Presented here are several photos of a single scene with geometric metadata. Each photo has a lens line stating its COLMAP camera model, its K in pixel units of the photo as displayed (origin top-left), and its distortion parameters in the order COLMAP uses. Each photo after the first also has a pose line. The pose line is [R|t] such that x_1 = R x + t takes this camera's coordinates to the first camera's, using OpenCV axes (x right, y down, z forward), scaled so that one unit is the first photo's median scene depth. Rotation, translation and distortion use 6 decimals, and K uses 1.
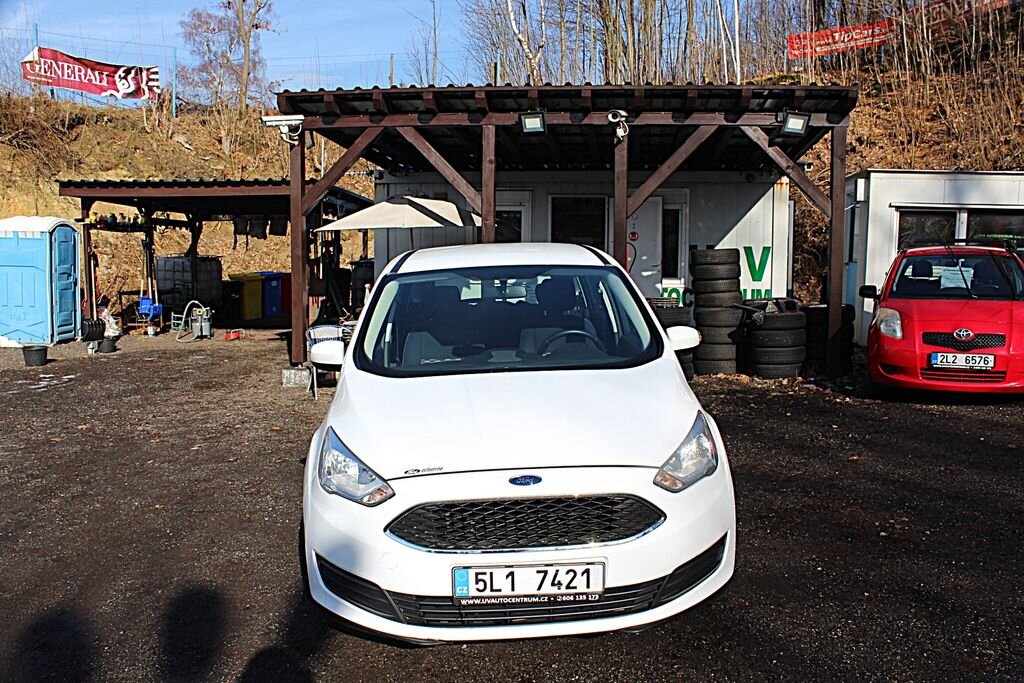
lens RADIAL K [[858.5, 0, 511.2], [0, 858.5, 343.7], [0, 0, 1]] dist [-0.169020, 0.150381]
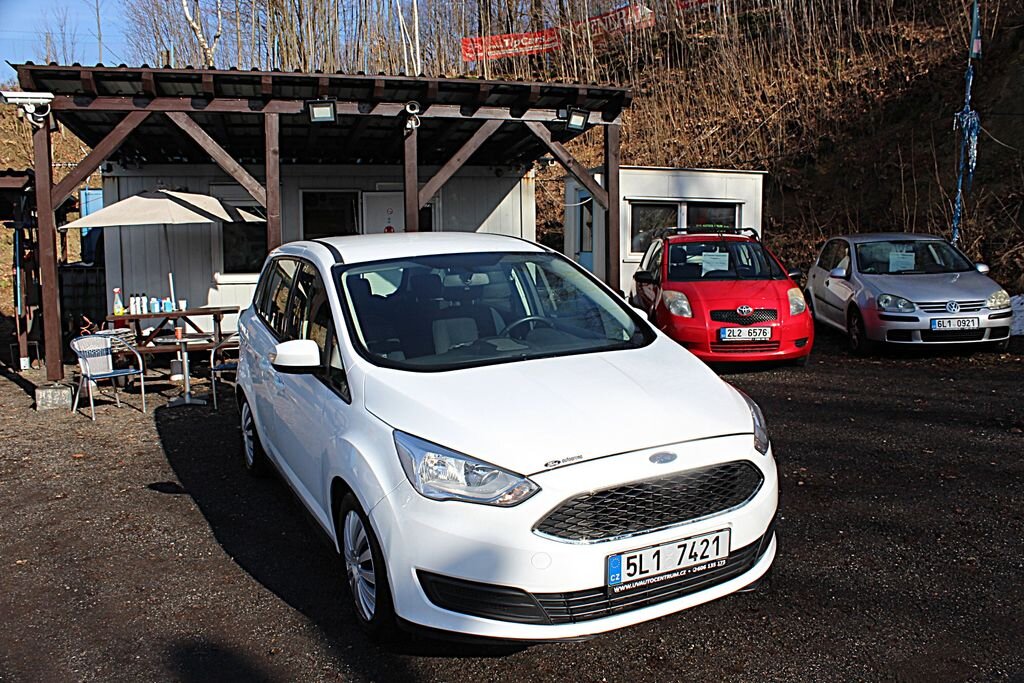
lens RADIAL K [[858.5, 0, 511.2], [0, 858.5, 343.7], [0, 0, 1]] dist [-0.169020, 0.150381]
pose [[0.917127, -0.057565, 0.394417, -0.169510], [0.057186, 0.998282, 0.012726, 0.000759], [-0.394472, 0.010884, 0.918844, 0.046600]]
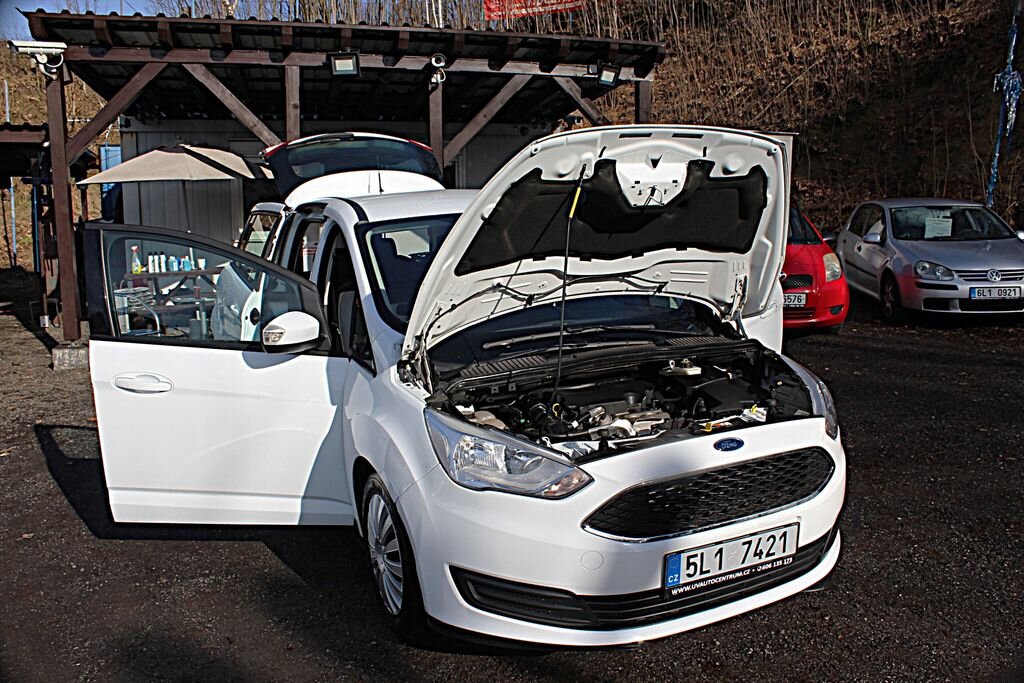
lens RADIAL K [[843.4, 0, 511.2], [0, 843.4, 346.0], [0, 0, 1]] dist [-0.168485, 0.145488]
pose [[0.925455, -0.065615, 0.373133, -0.162174], [0.045555, 0.997015, 0.062339, -0.002642], [-0.376109, -0.040694, 0.925681, 0.089695]]
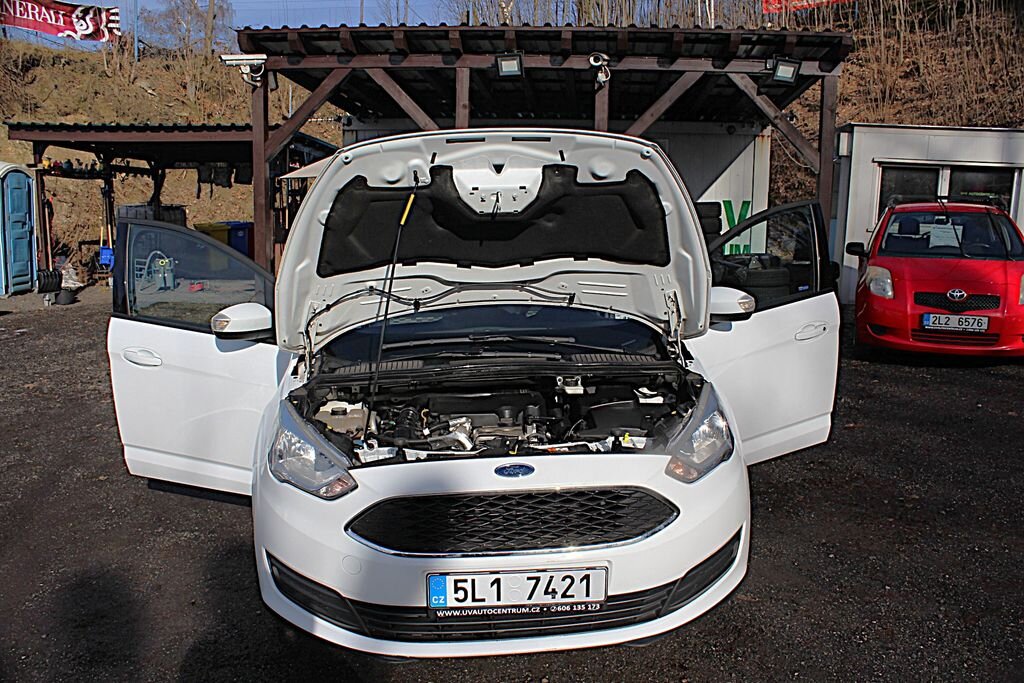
lens RADIAL K [[843.4, 0, 511.2], [0, 843.4, 346.0], [0, 0, 1]] dist [-0.168485, 0.145488]
pose [[0.999263, 0.006188, 0.037875, -0.005859], [-0.008455, 0.998162, 0.060006, -0.003575], [-0.037434, -0.060282, 0.997479, 0.059601]]
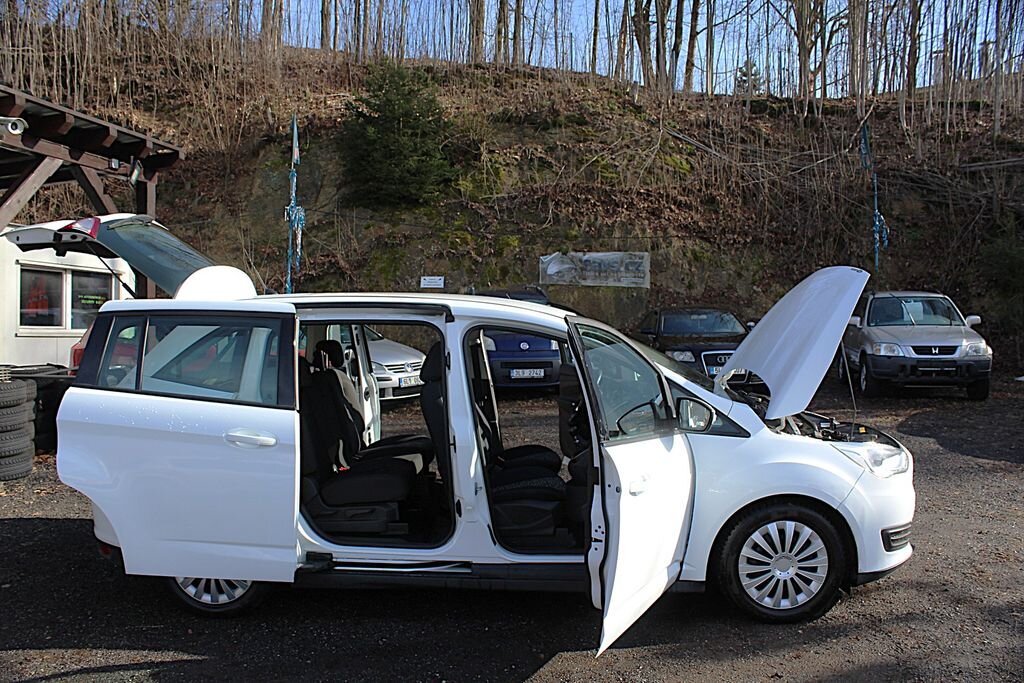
lens RADIAL K [[843.4, 0, 511.2], [0, 843.4, 346.0], [0, 0, 1]] dist [-0.168485, 0.145488]
pose [[0.072780, -0.027606, 0.996966, -0.531530], [0.105855, 0.994184, 0.019802, -0.041599], [-0.991715, 0.104093, 0.075279, 0.506721]]
